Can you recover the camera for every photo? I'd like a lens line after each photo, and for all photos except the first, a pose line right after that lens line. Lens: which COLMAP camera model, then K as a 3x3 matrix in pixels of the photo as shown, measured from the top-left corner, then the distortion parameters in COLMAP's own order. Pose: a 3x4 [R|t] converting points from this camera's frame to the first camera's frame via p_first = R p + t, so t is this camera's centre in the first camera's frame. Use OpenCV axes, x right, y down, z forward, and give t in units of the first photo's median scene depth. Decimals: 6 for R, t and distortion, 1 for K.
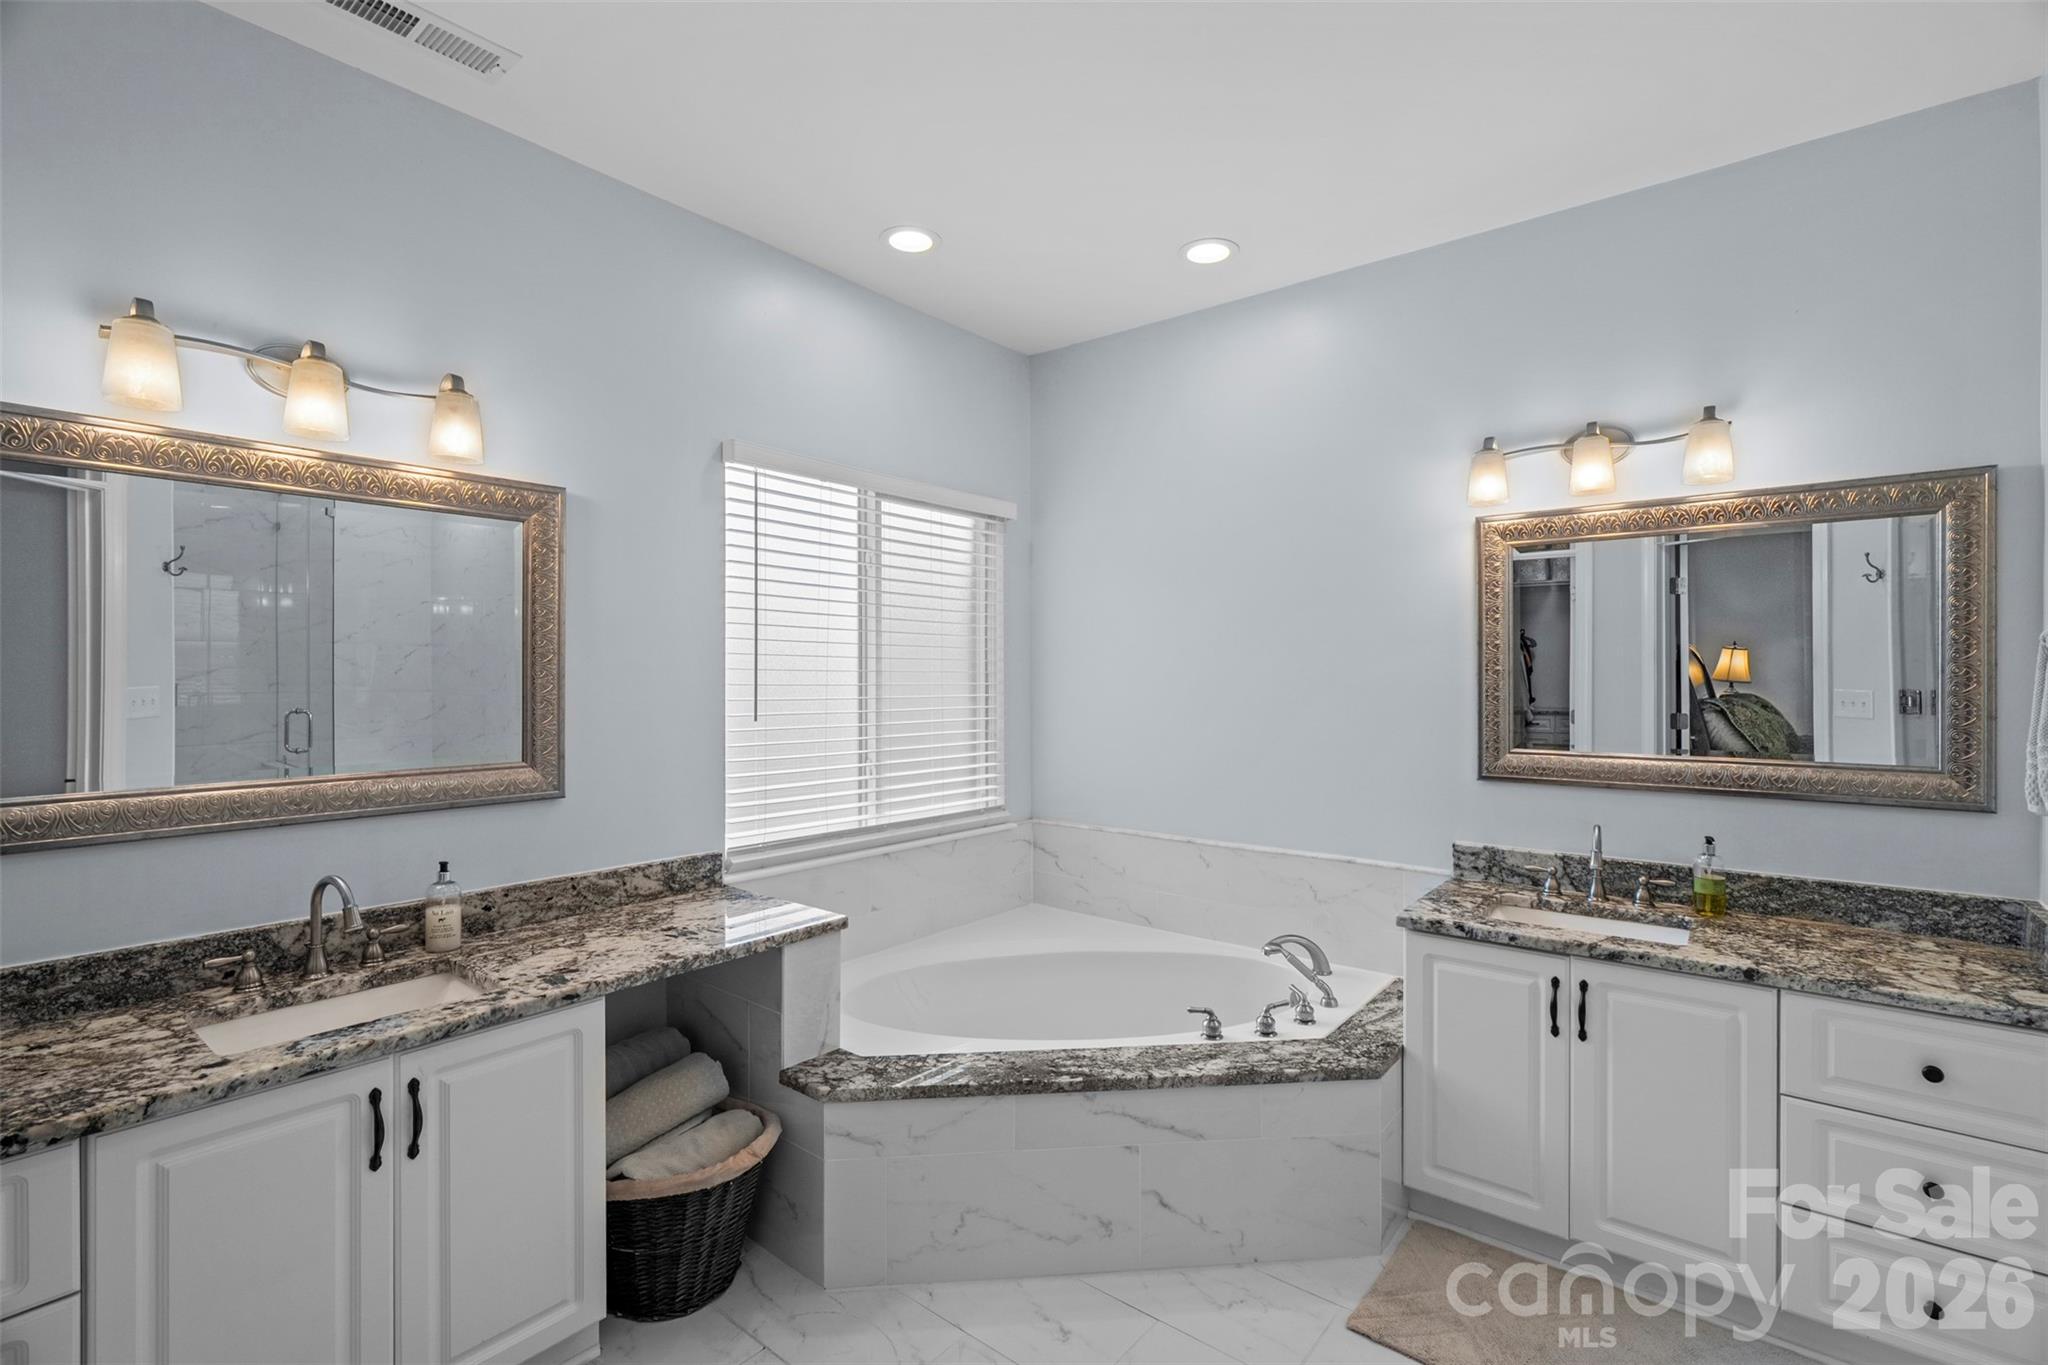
lens RADIAL K [[930.7, 0, 1024.0], [0, 930.7, 682.5], [0, 0, 1]] dist [-0.003061, 0.000803]
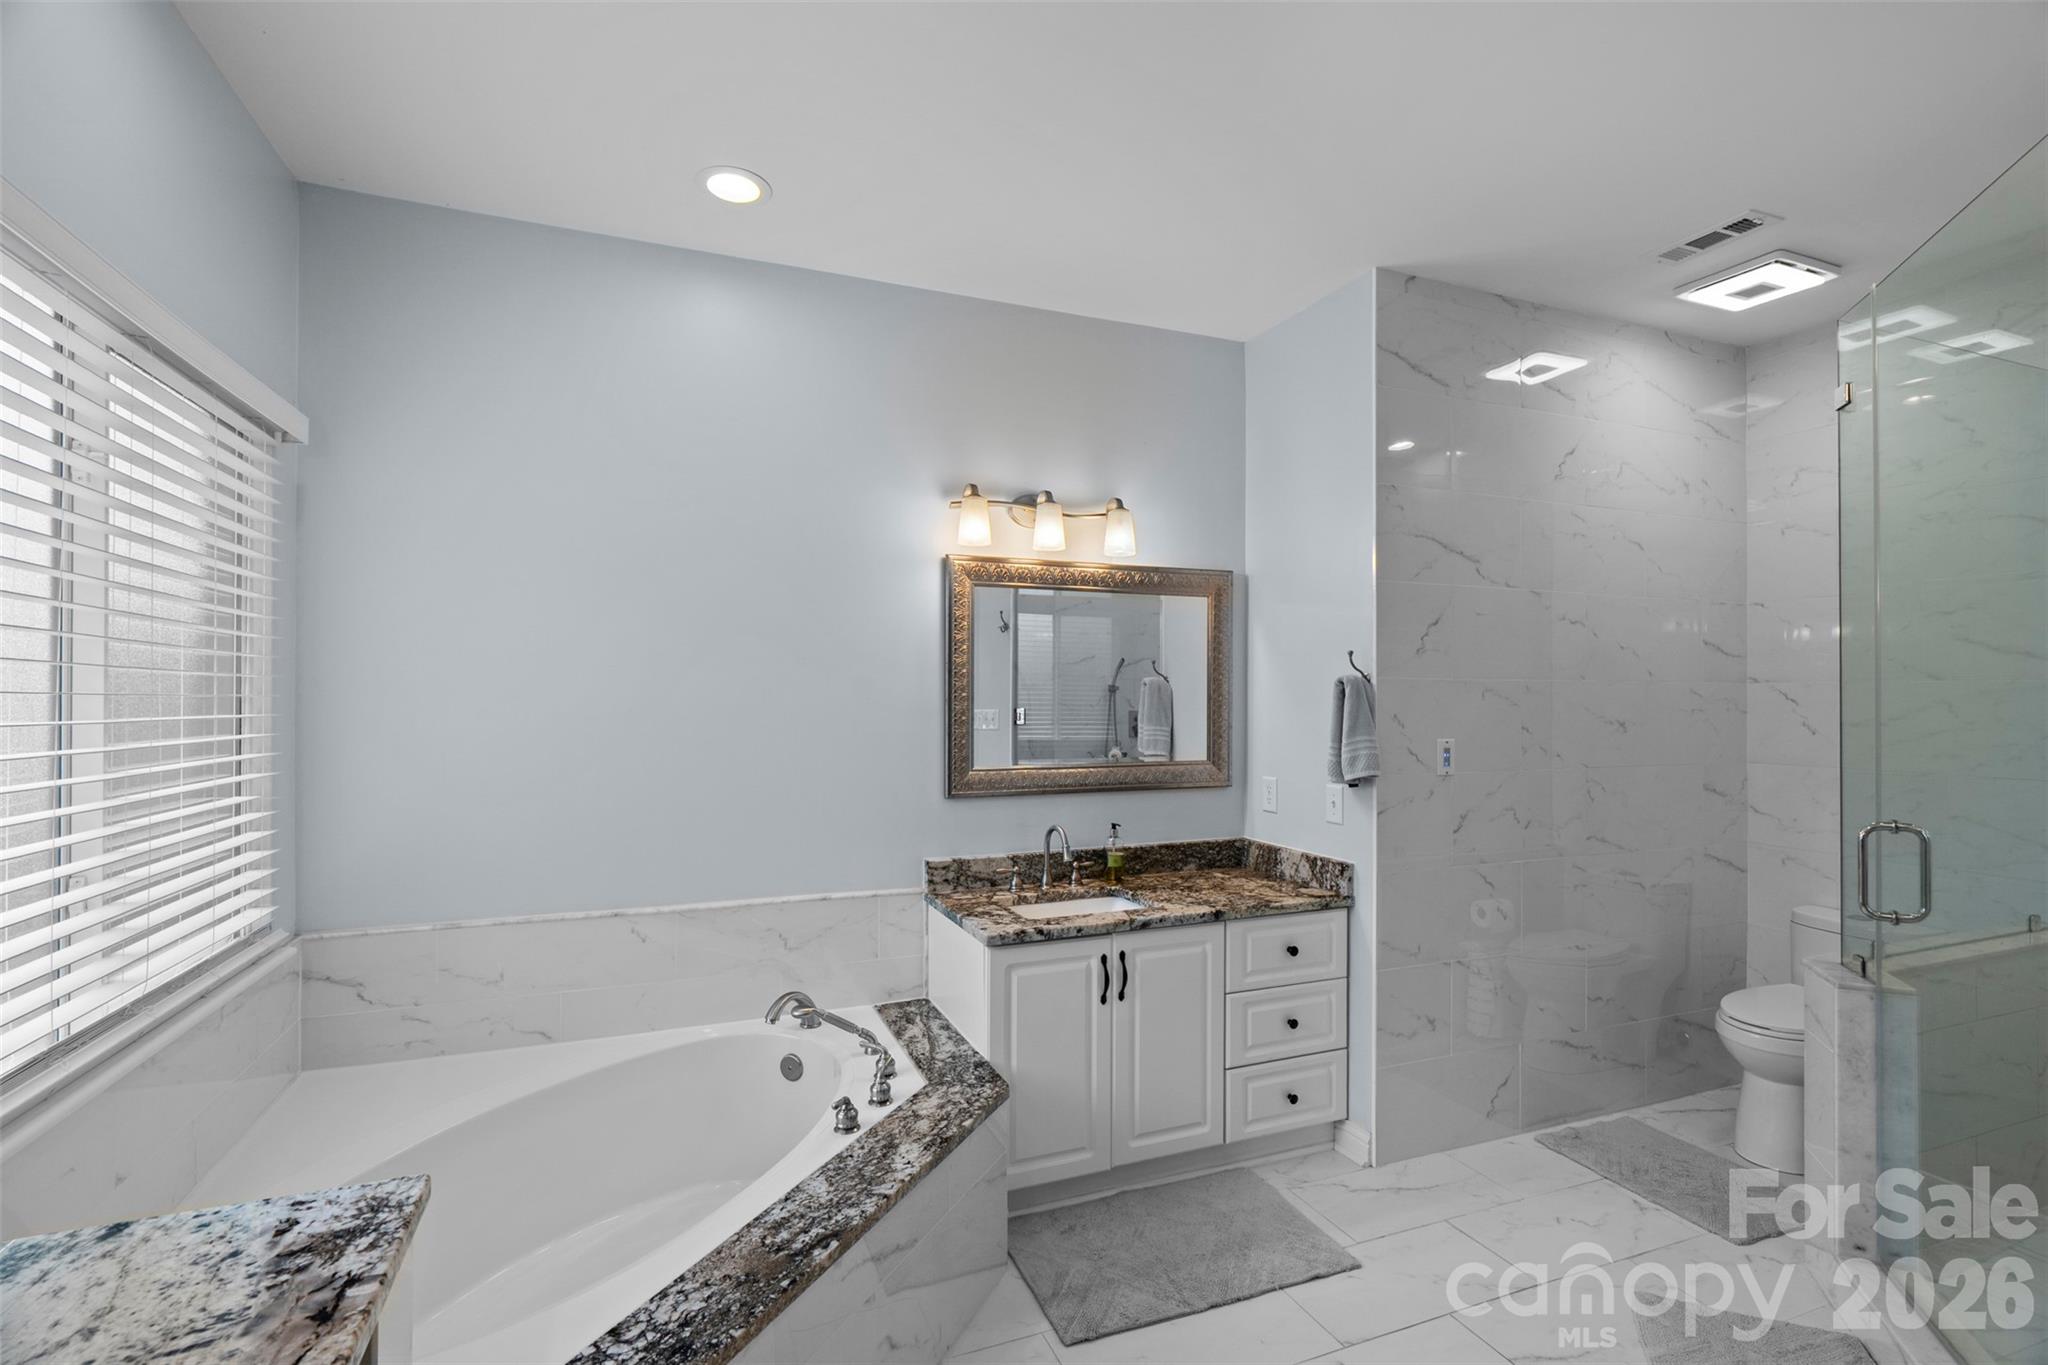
lens RADIAL K [[928.0, 0, 1029.7], [0, 928.0, 697.3], [0, 0, 1]] dist [-0.012390, 0.000623]
pose [[0.482631, 0.002719, 0.875820, -0.480157], [0.004542, 0.999974, -0.005607, -0.006842], [-0.875812, 0.006684, 0.482606, 0.468532]]
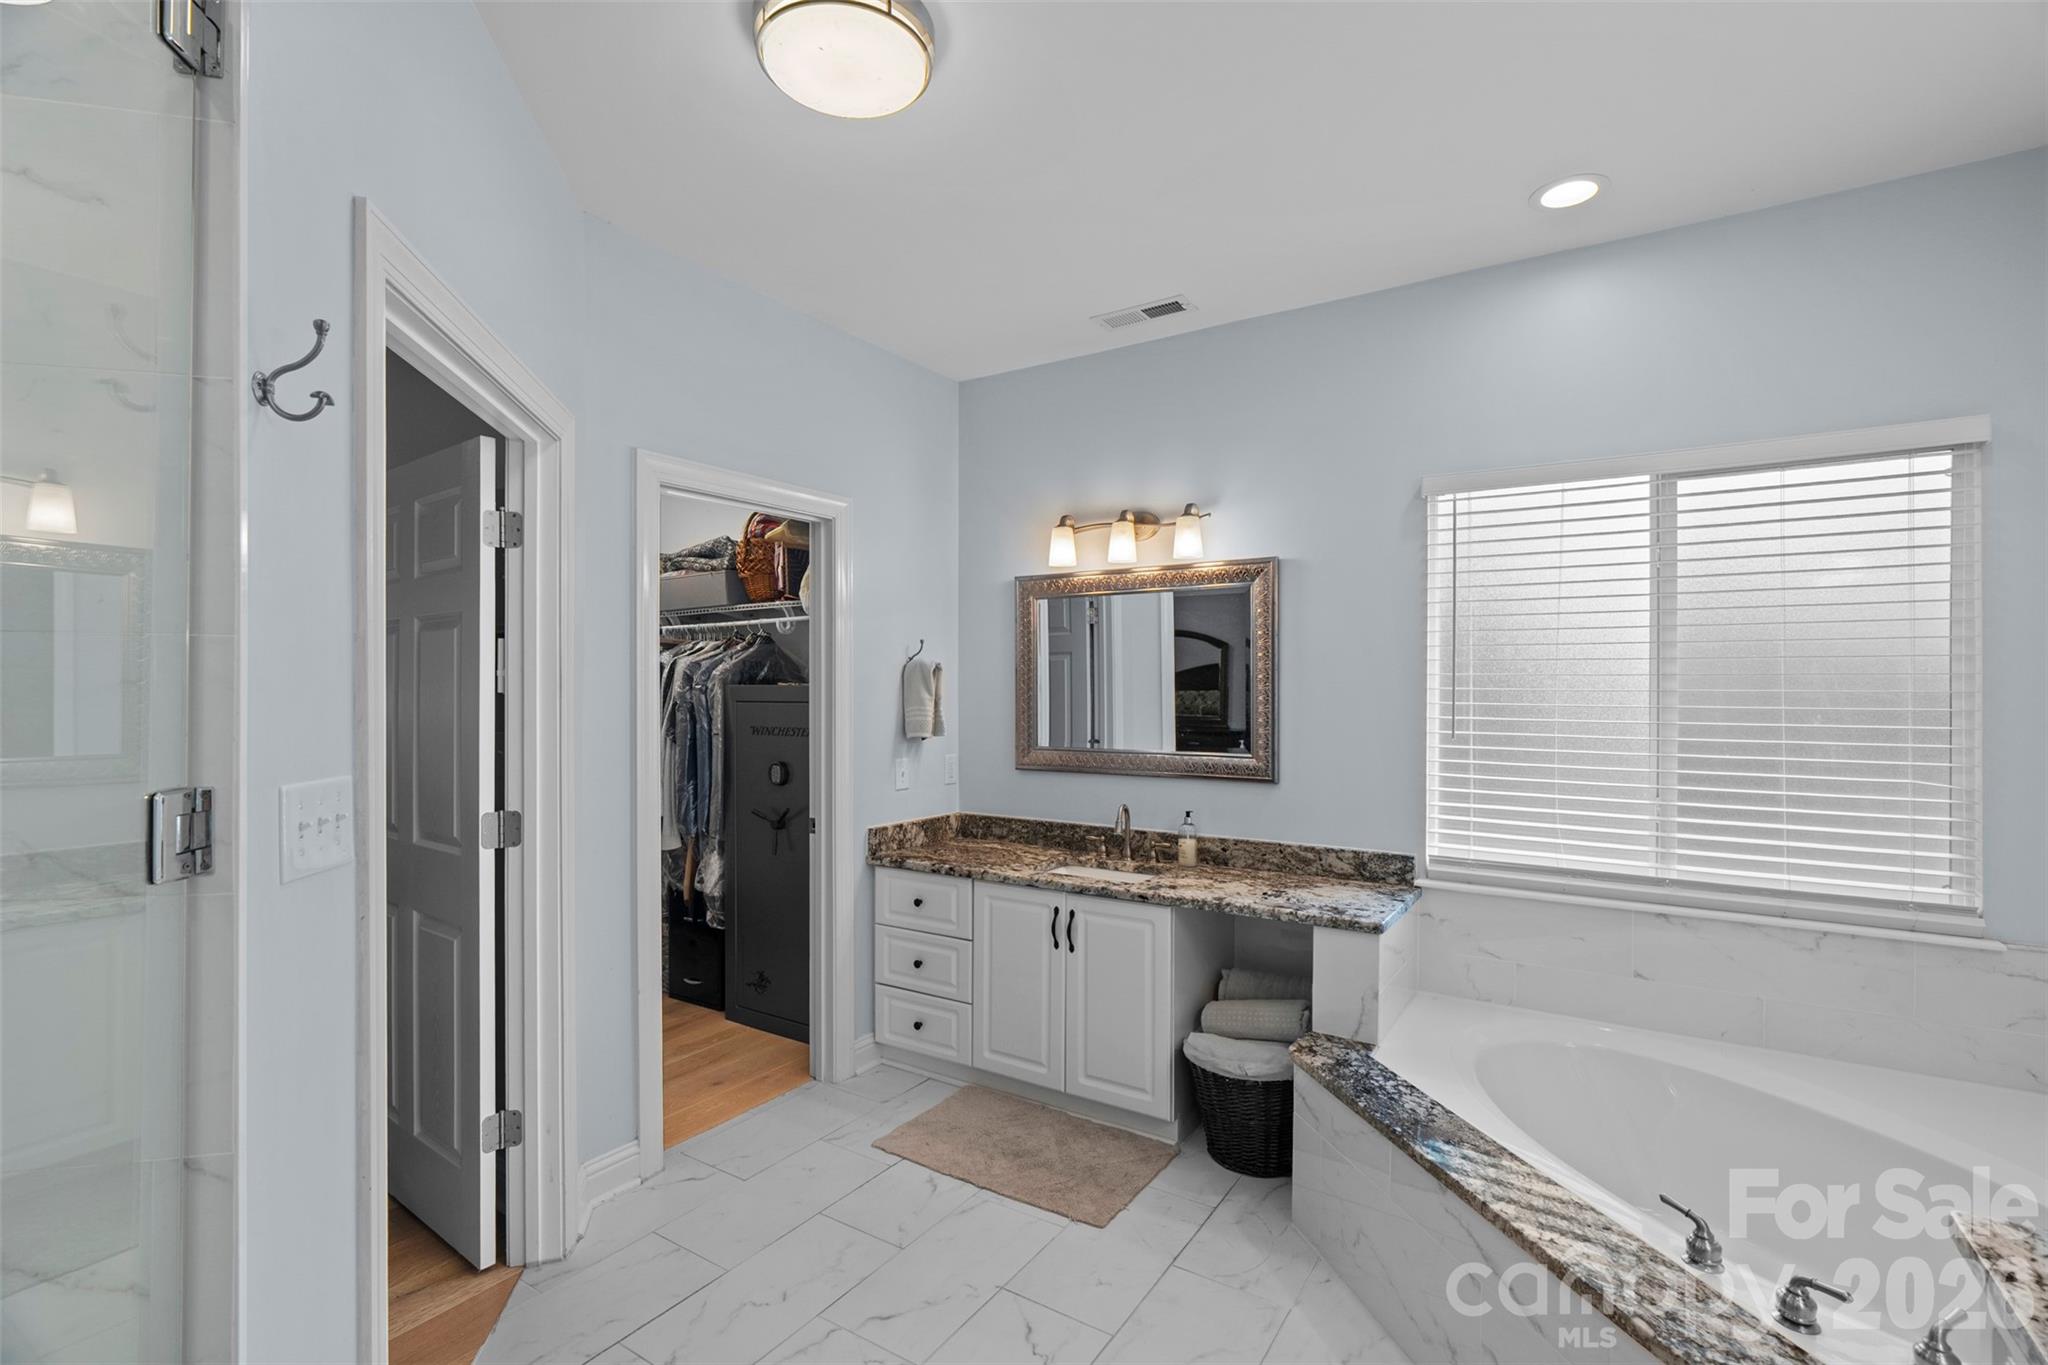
lens RADIAL K [[928.0, 0, 1029.7], [0, 928.0, 697.3], [0, 0, 1]] dist [-0.012390, 0.000623]
pose [[0.107802, 0.004912, -0.994160, 0.817983], [-0.012001, 0.999921, 0.003639, -0.003822], [0.994100, 0.011538, 0.107852, 0.492778]]
